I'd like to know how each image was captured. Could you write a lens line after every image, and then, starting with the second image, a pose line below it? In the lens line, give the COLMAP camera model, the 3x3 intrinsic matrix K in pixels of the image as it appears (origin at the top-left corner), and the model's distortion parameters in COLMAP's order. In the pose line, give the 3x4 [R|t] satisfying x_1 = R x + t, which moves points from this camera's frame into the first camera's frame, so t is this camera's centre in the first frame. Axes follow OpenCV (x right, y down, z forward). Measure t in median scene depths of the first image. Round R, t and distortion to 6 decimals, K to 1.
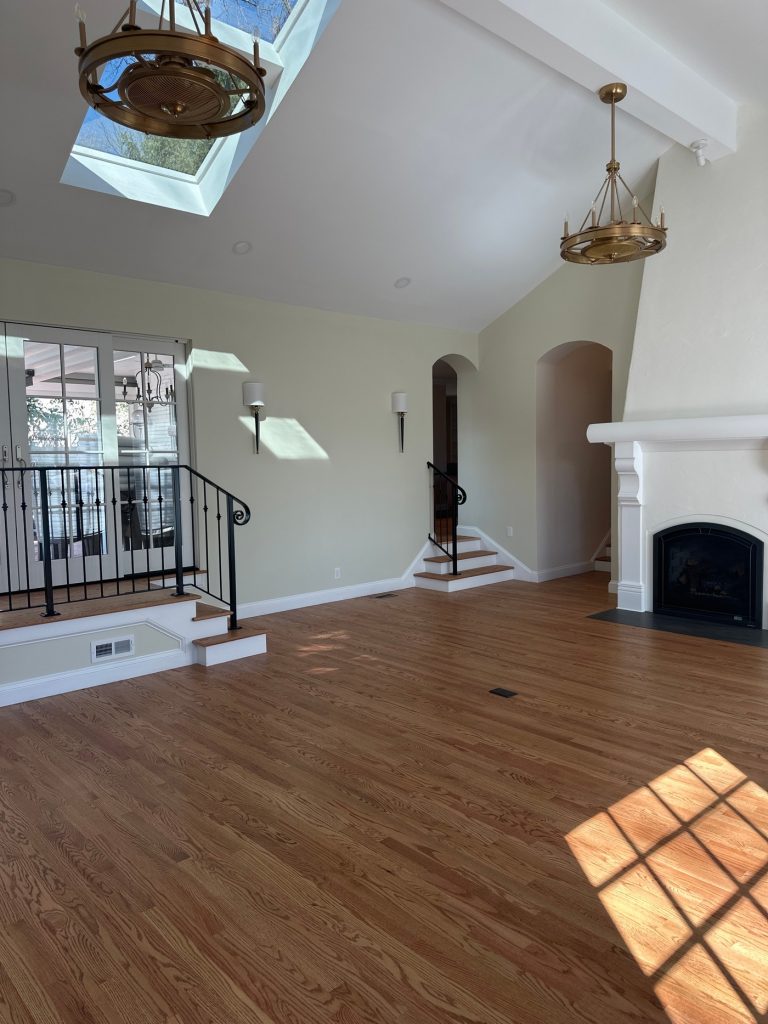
lens RADIAL K [[721.7, 0, 392.3], [0, 721.7, 507.0], [0, 0, 1]] dist [0.051425, -0.061671]
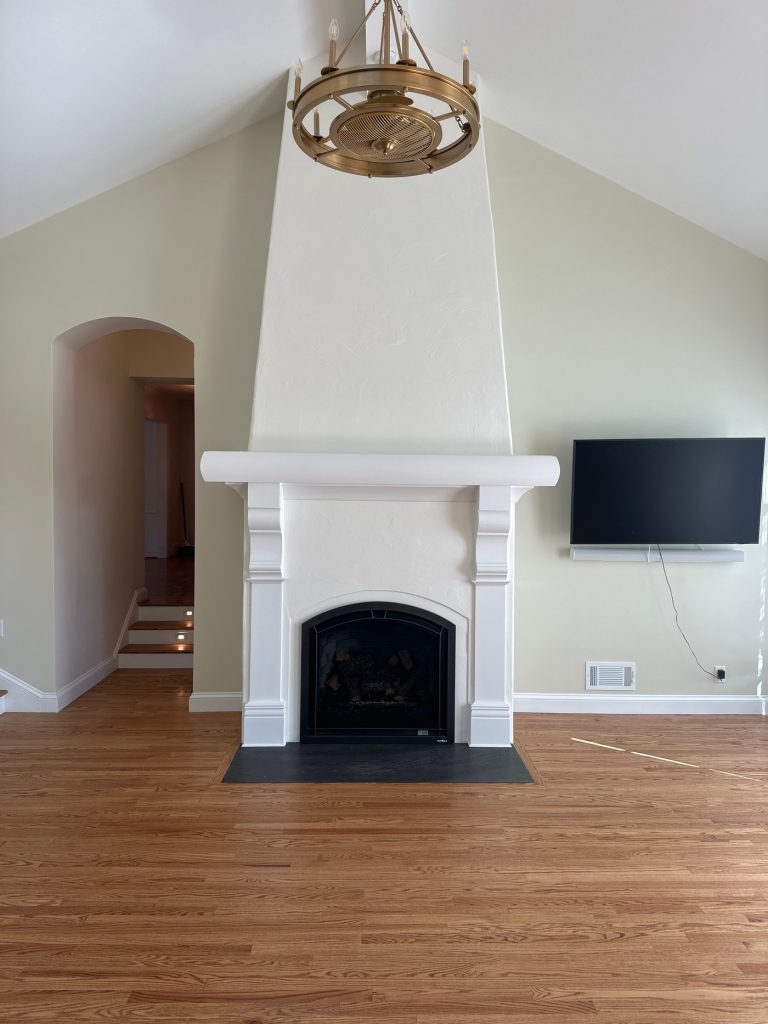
lens RADIAL K [[721.7, 0, 385.3], [0, 721.7, 507.5], [0, 0, 1]] dist [0.051425, -0.061671]
pose [[0.667410, 0.006298, 0.744663, -0.112100], [0.027613, 0.999067, -0.033199, -0.060730], [-0.744178, 0.042720, 0.666614, 0.693758]]
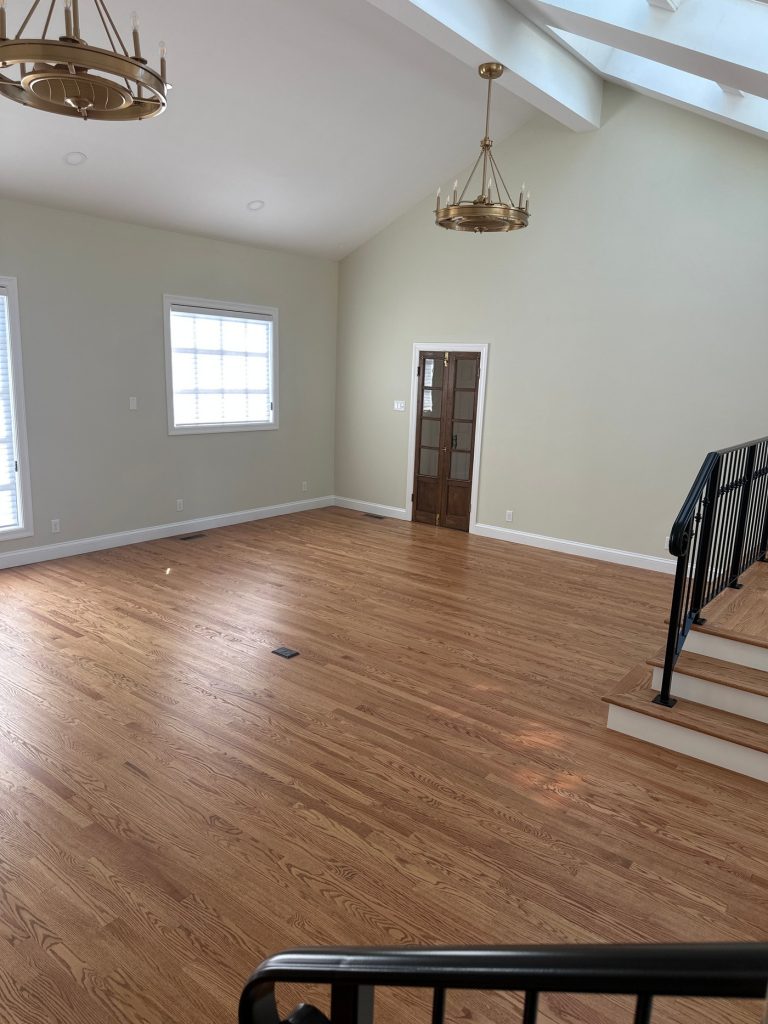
lens RADIAL K [[721.7, 0, 387.4], [0, 721.7, 501.1], [0, 0, 1]] dist [0.051425, -0.061671]
pose [[-0.986772, 0.010055, -0.161803, 0.163349], [-0.032366, 0.965762, 0.257403, -0.207608], [0.158852, 0.259235, -0.952661, 1.825936]]
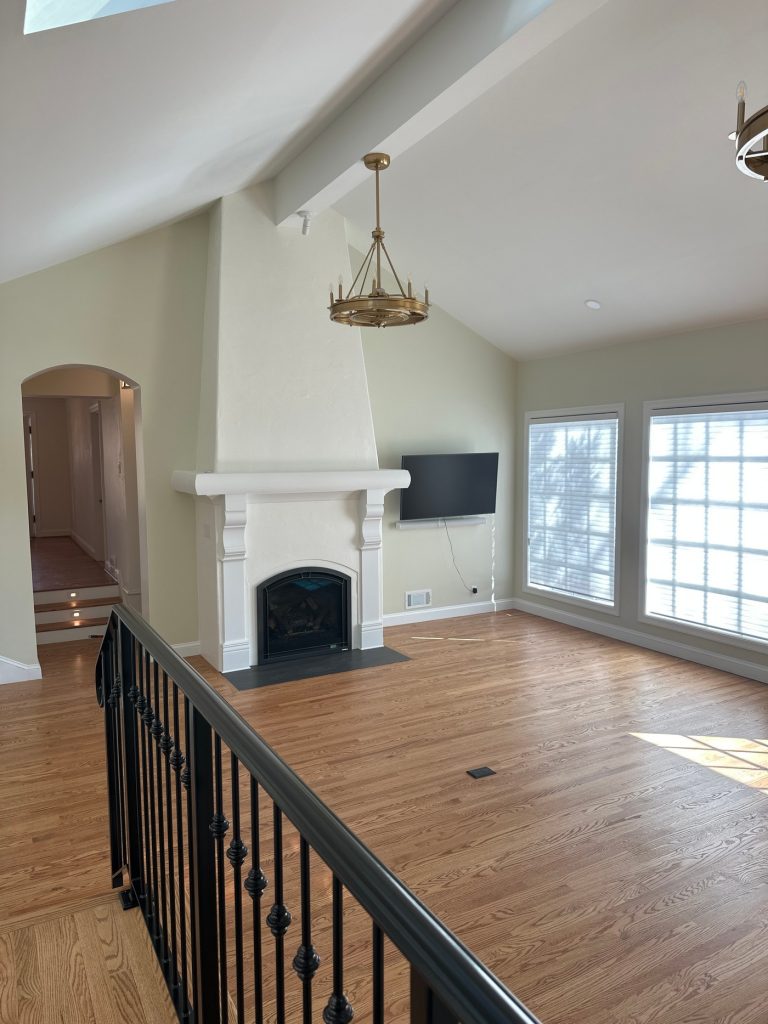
lens RADIAL K [[721.7, 0, 386.9], [0, 721.7, 511.5], [0, 0, 1]] dist [0.051425, -0.061671]
pose [[0.241744, -0.069095, 0.967877, -0.747370], [0.068799, 0.996172, 0.053932, -0.143935], [-0.967898, 0.053551, 0.245572, 0.810623]]
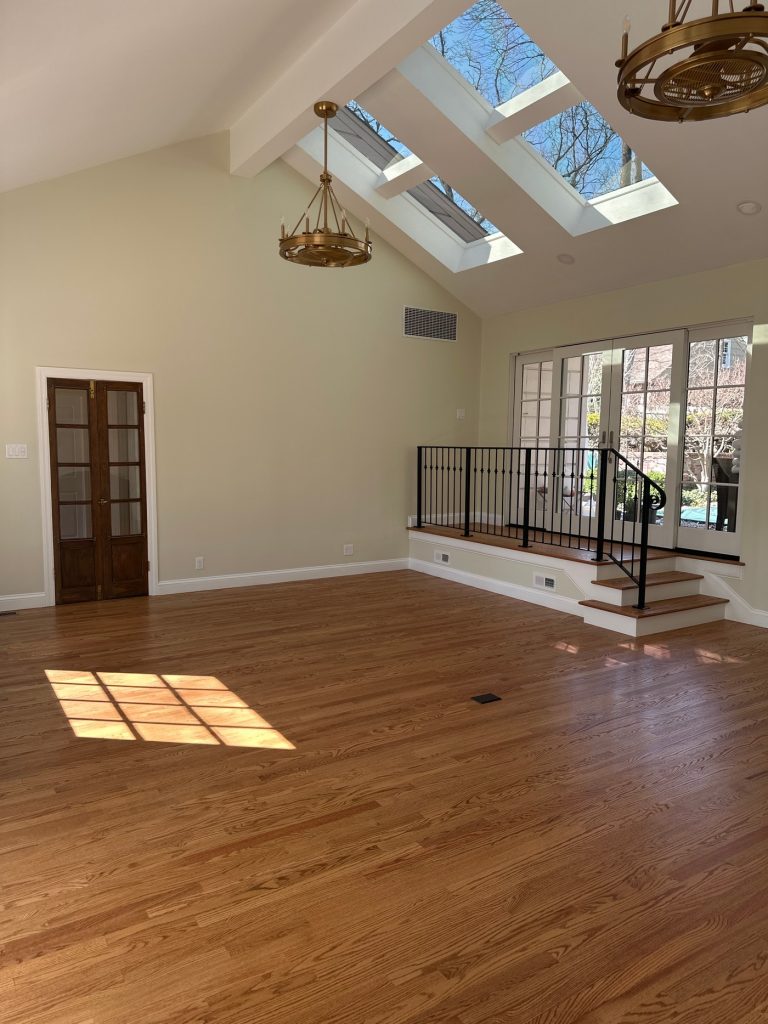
lens RADIAL K [[721.7, 0, 385.2], [0, 721.7, 509.3], [0, 0, 1]] dist [0.051425, -0.061671]
pose [[-0.181094, 0.106088, -0.977727, 0.998297], [-0.074710, 0.989808, 0.121236, -0.082904], [0.980624, 0.095001, -0.171323, 0.946221]]
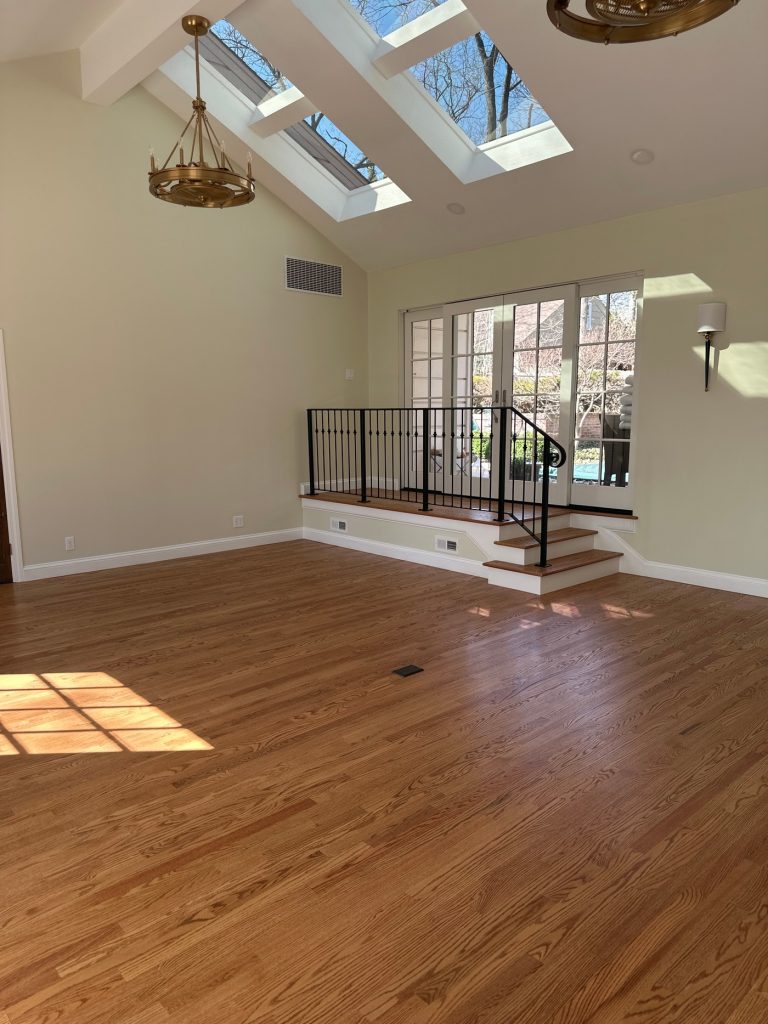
lens RADIAL K [[721.7, 0, 379.2], [0, 721.7, 516.9], [0, 0, 1]] dist [0.051425, -0.061671]
pose [[-0.013838, 0.164760, -0.986237, 0.933390], [-0.059606, 0.984441, 0.165296, -0.068759], [0.998126, 0.061073, -0.003802, 0.897115]]
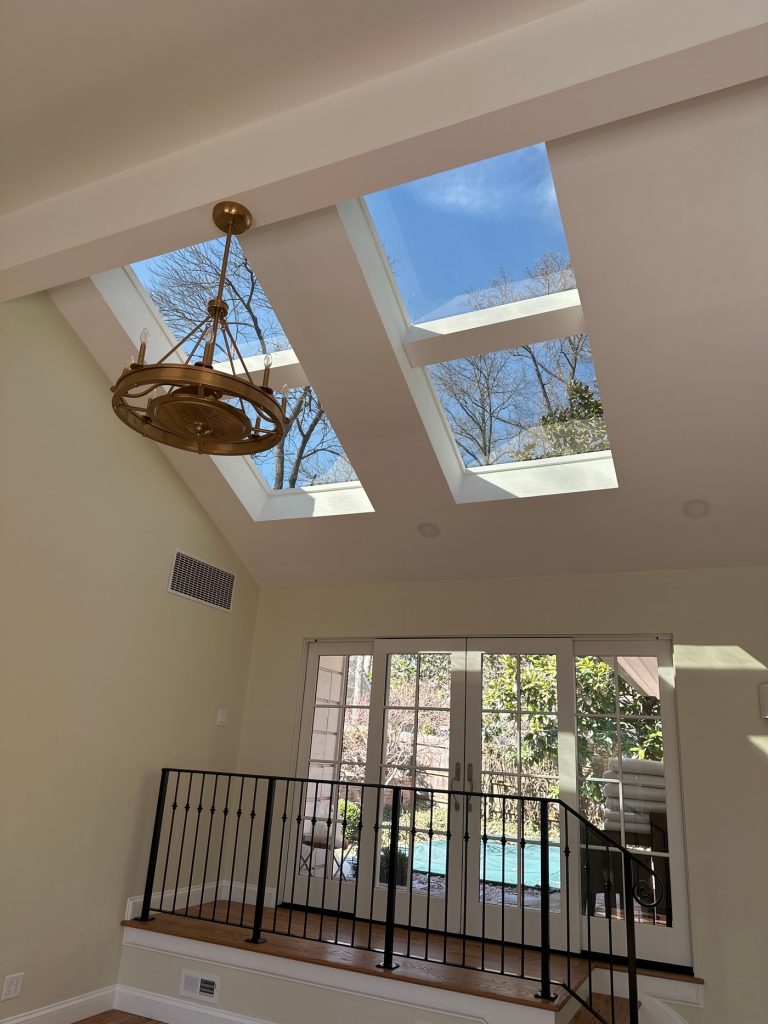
lens RADIAL K [[759.8, 0, 376.5], [0, 759.8, 525.4], [0, 0, 1]] dist [0.065630, -0.022511]
pose [[0.393874, -0.254676, -0.883178, 0.476532], [-0.135642, 0.934224, -0.329889, -0.031518], [0.909101, 0.249730, 0.333422, 0.530262]]
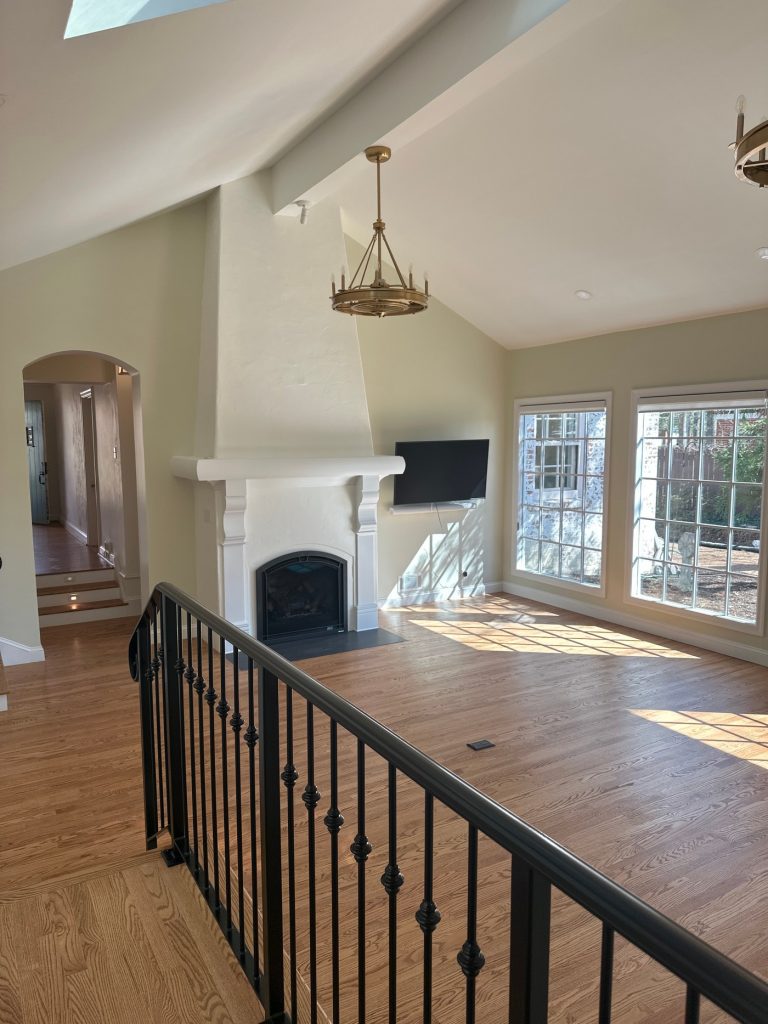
lens RADIAL K [[721.7, 0, 385.8], [0, 721.7, 511.4], [0, 0, 1]] dist [0.051425, -0.061671]
pose [[0.215702, -0.088581, 0.972433, -0.789107], [0.066657, 0.994889, 0.075841, -0.147953], [-0.974181, 0.048460, 0.220504, 0.833662]]
